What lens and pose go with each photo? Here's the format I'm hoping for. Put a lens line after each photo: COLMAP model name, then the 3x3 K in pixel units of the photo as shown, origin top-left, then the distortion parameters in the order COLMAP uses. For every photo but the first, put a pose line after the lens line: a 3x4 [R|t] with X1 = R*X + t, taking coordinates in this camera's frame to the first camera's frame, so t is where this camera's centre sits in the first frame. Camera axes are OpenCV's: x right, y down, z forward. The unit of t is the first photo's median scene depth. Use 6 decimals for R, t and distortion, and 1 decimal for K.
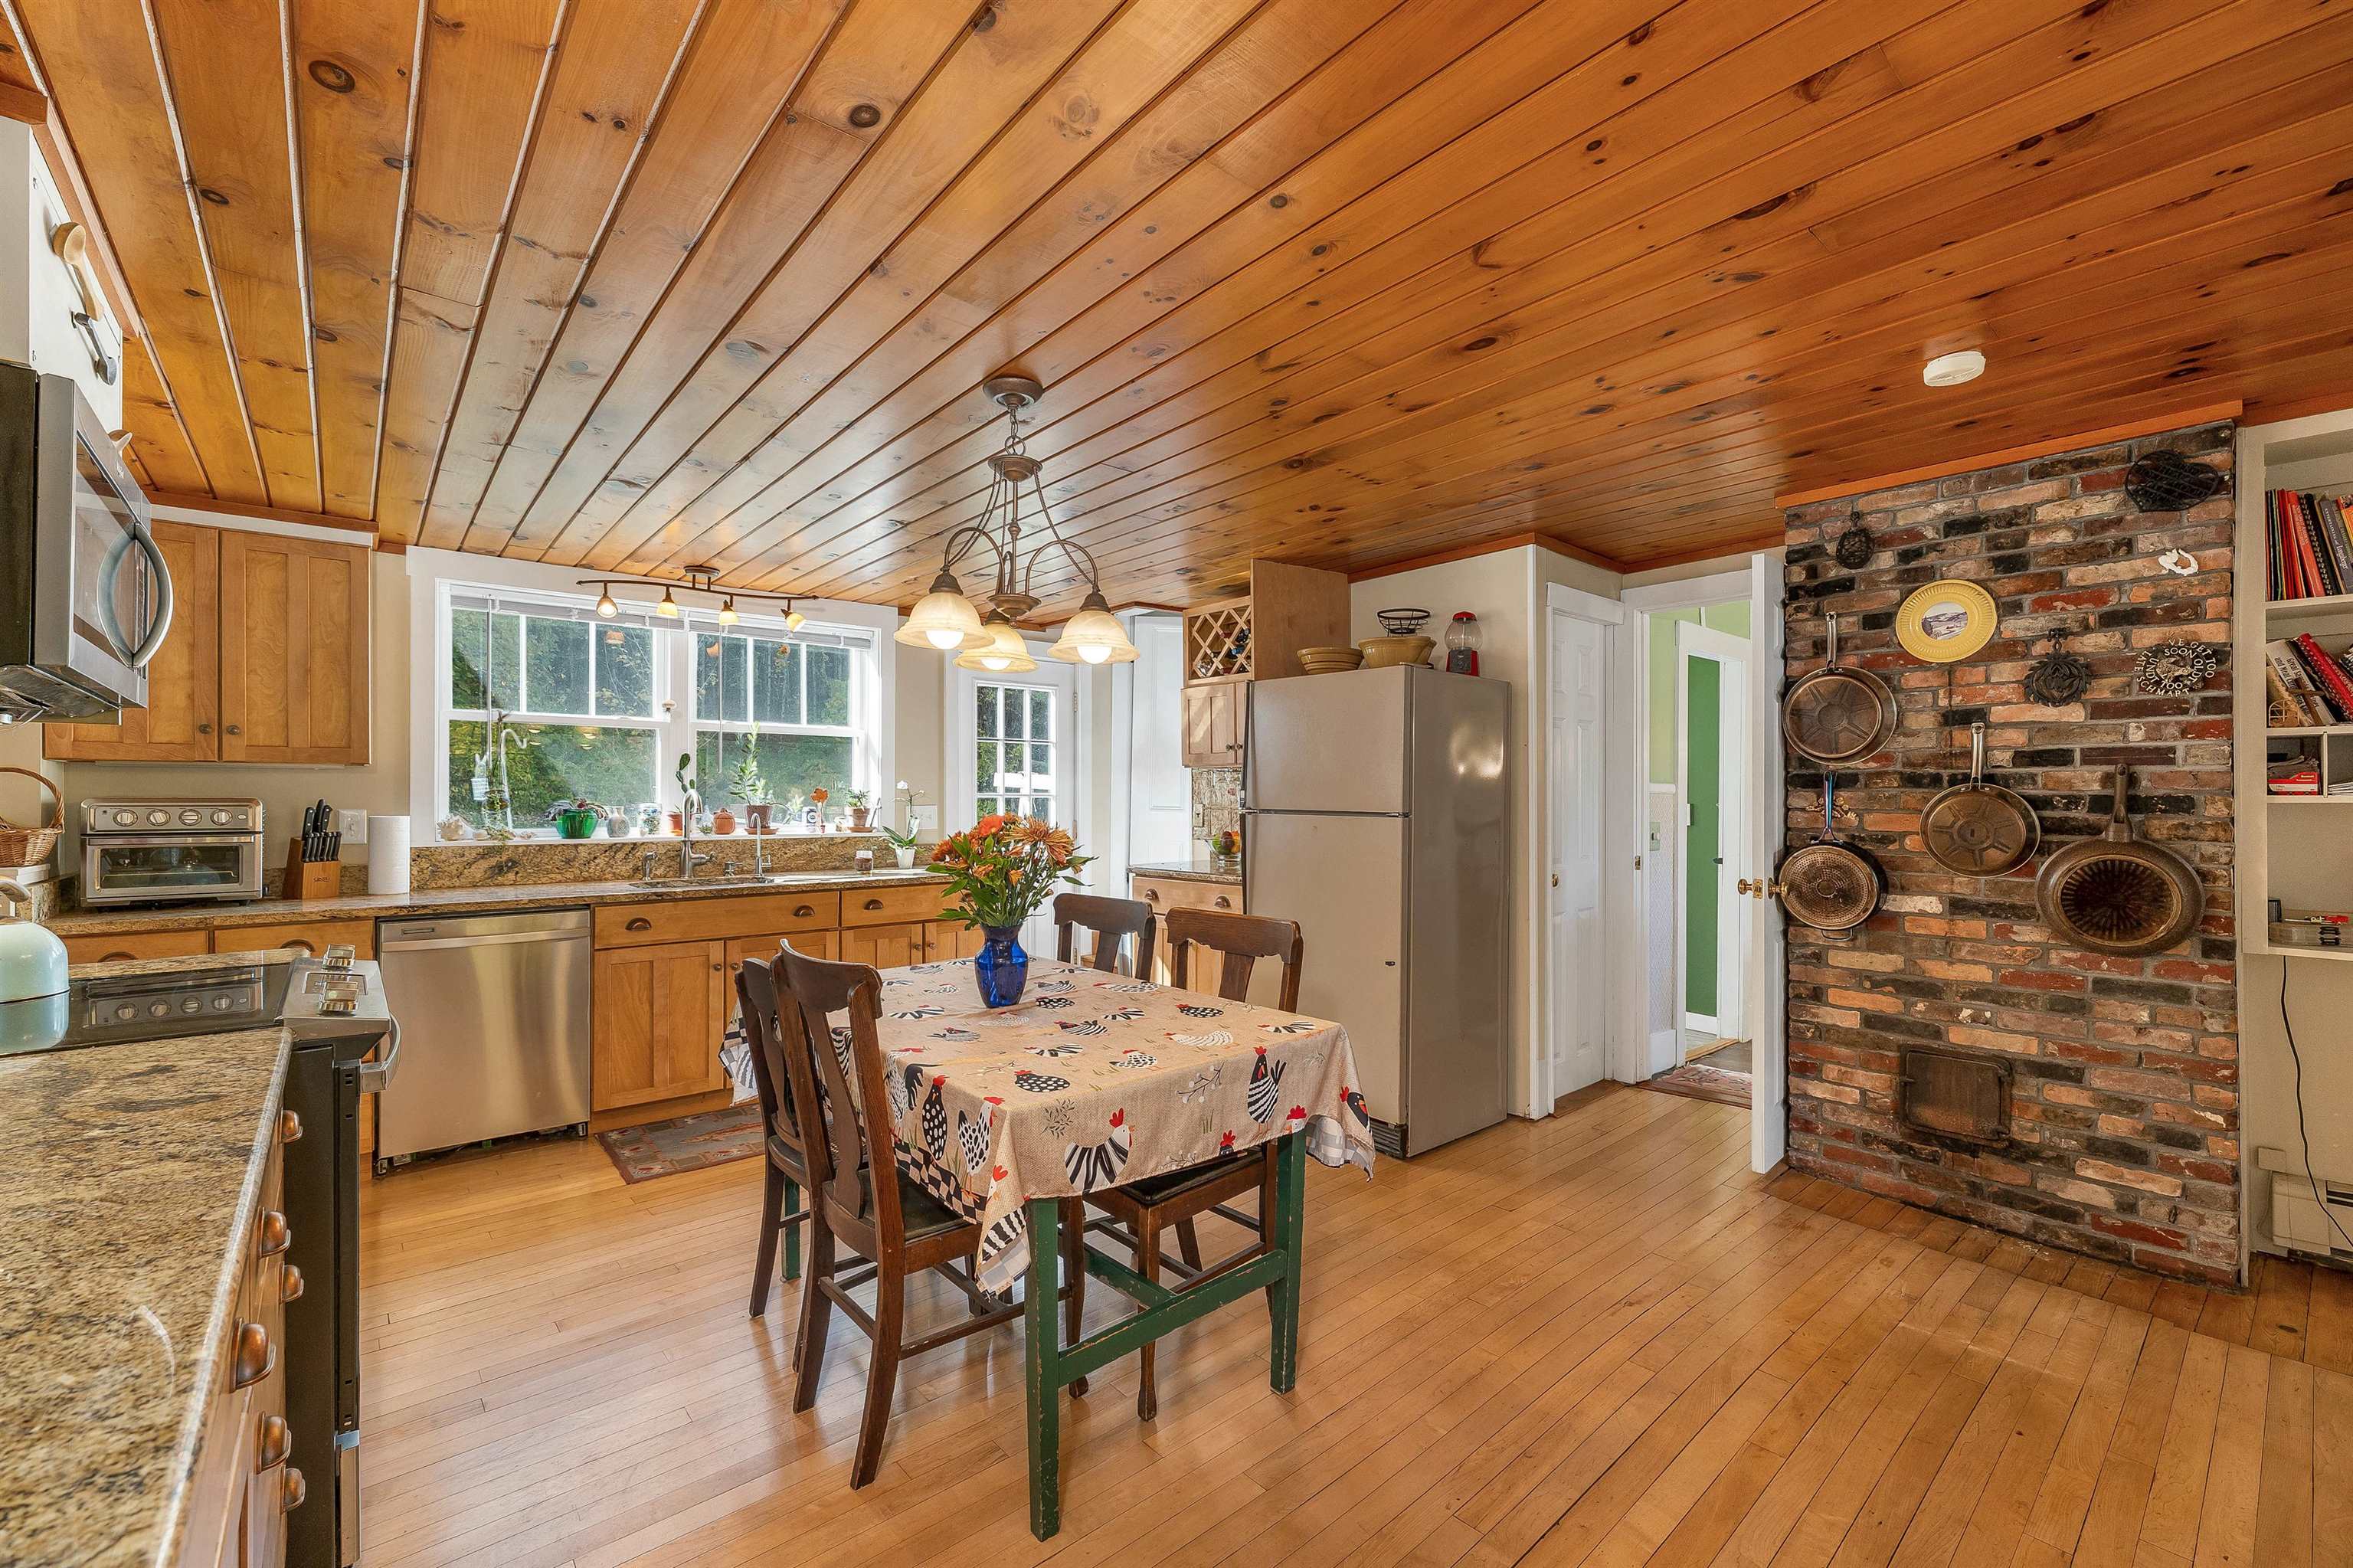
lens RADIAL K [[994.0, 0, 1172.3], [0, 994.0, 790.9], [0, 0, 1]] dist [-0.009438, -0.000005]
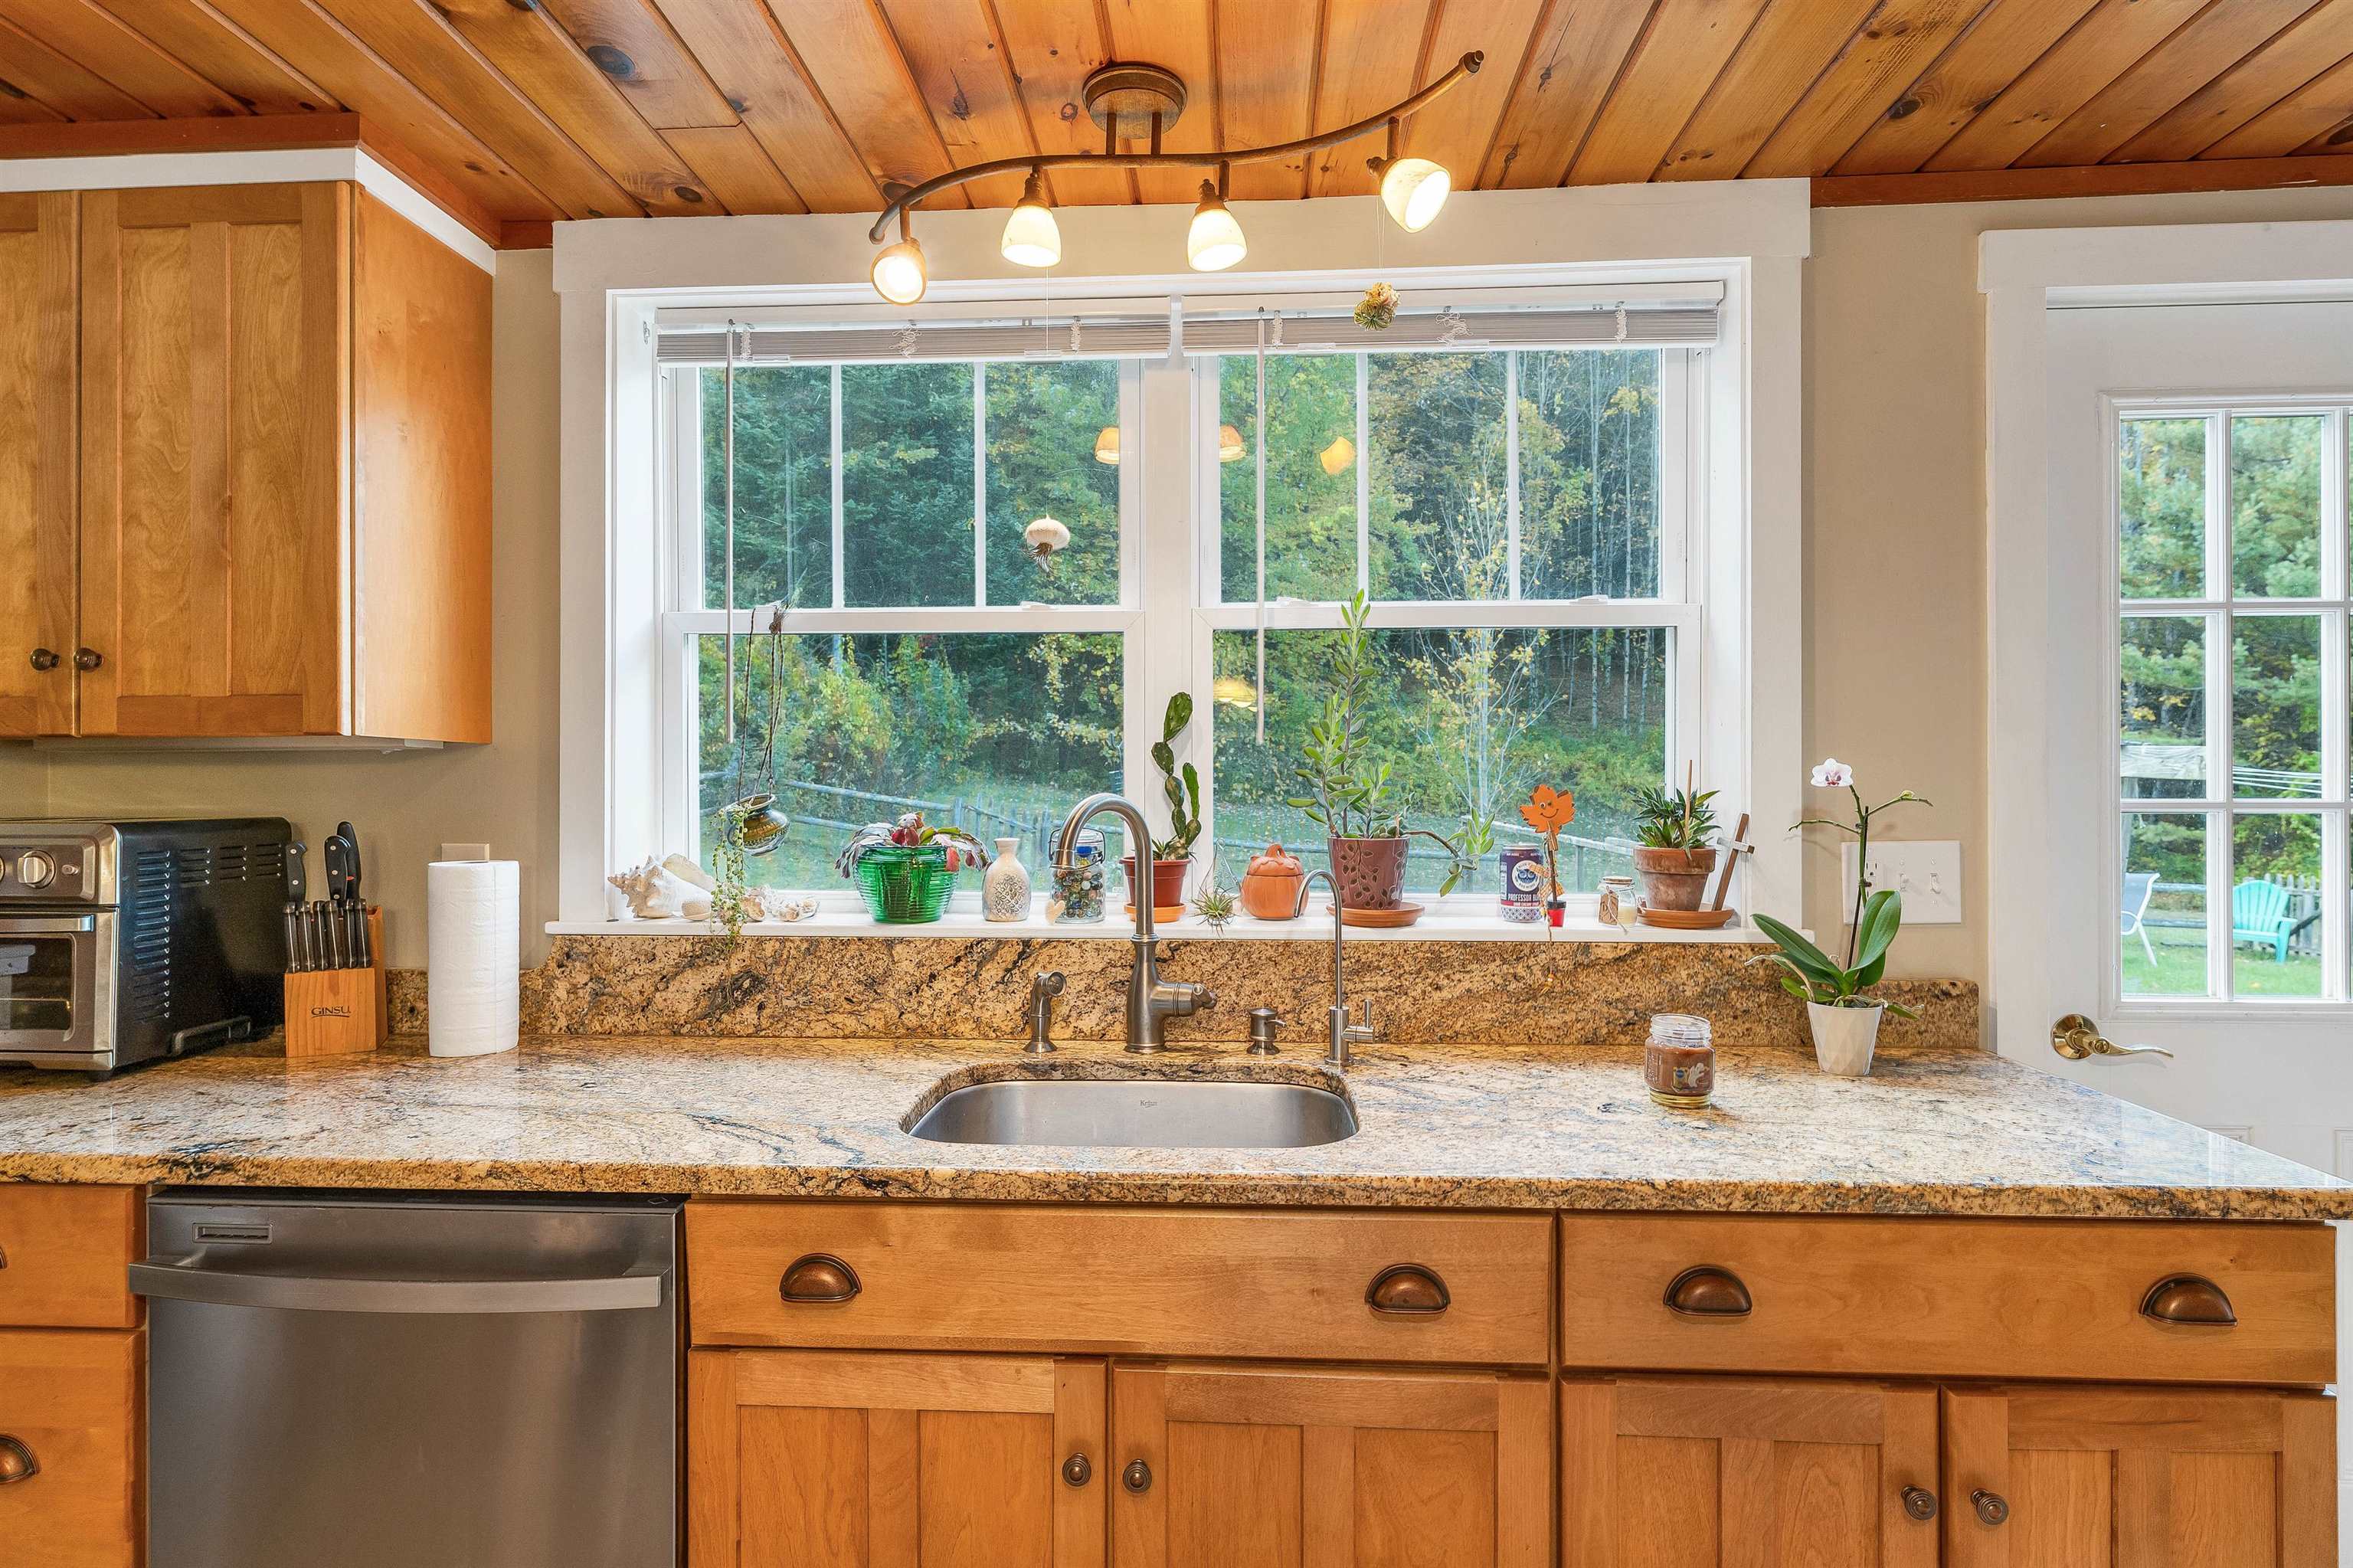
lens RADIAL K [[1199.2, 0, 1182.5], [0, 1199.2, 790.7], [0, 0, 1]] dist [0.000303, -0.000086]
pose [[0.733413, 0.001152, -0.679782, -0.207115], [0.004776, 0.999965, 0.006847, -0.005631], [0.679766, -0.008268, 0.733382, 0.738649]]
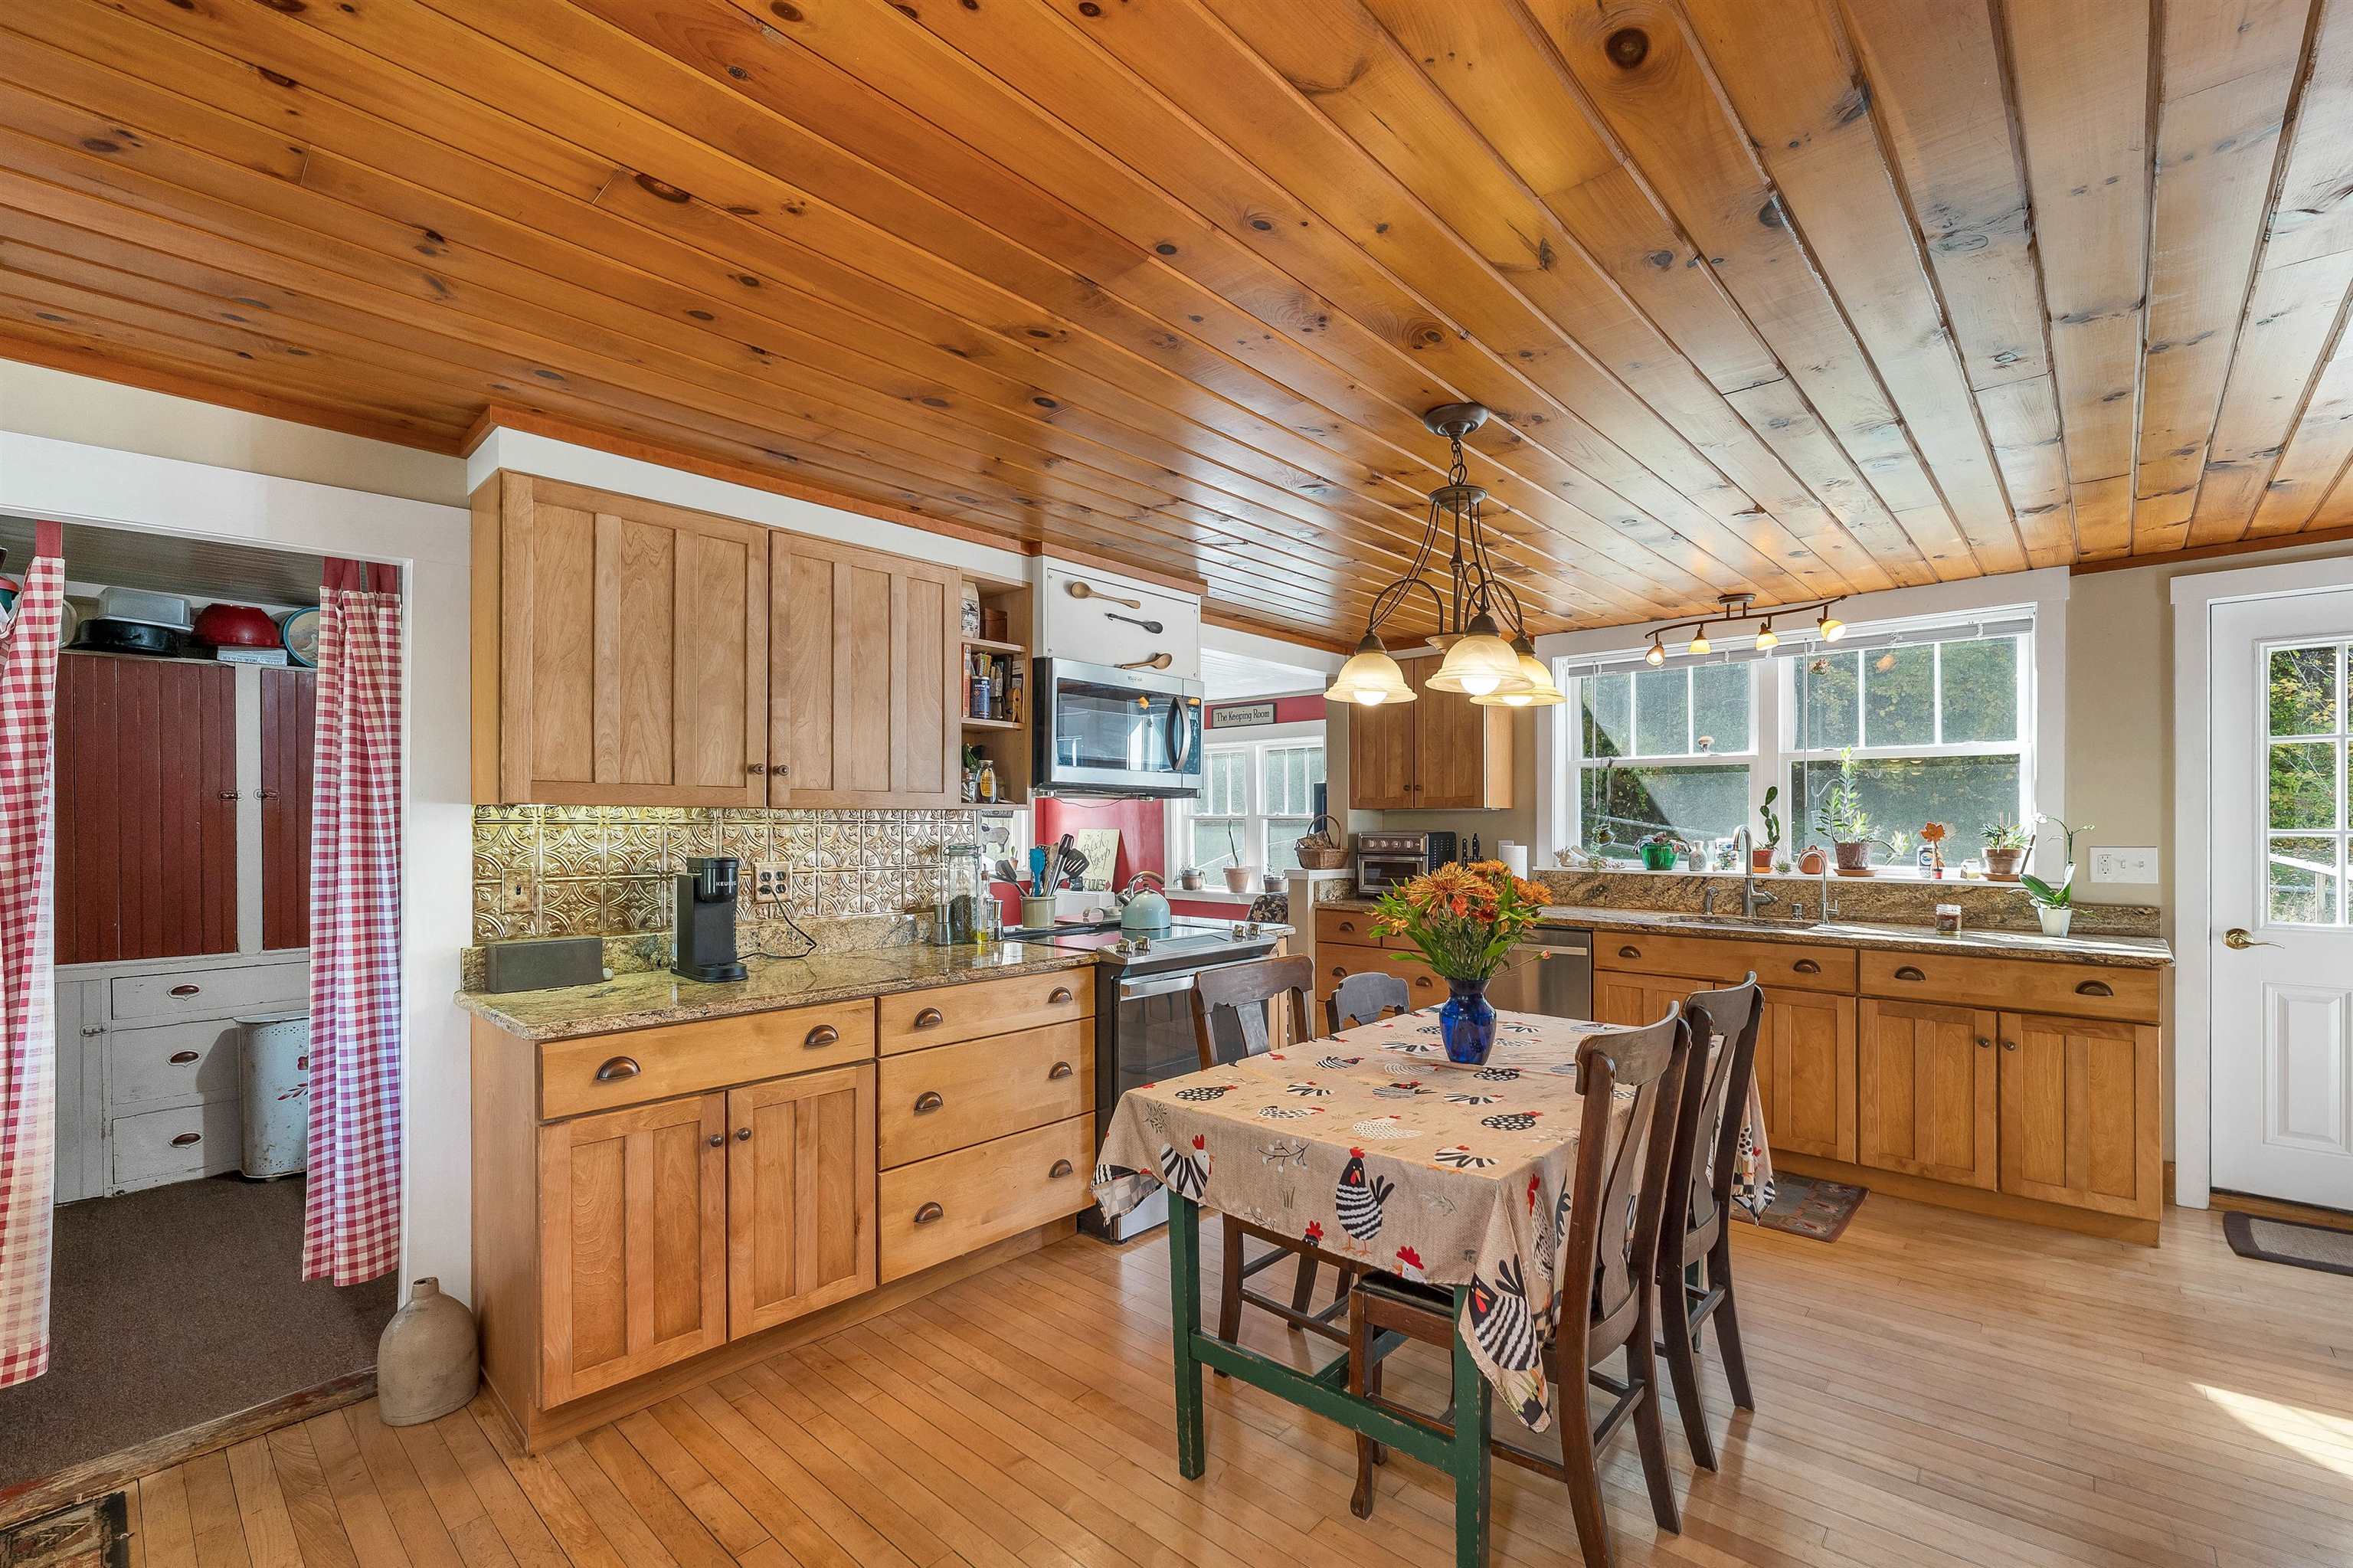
lens RADIAL K [[994.0, 0, 1172.9], [0, 994.0, 823.4], [0, 0, 1]] dist [-0.009438, -0.000005]
pose [[0.116034, 0.003214, -0.993240, 0.423791], [0.007157, 0.999966, 0.004072, -0.011632], [0.993219, -0.007581, 0.116007, 0.346362]]
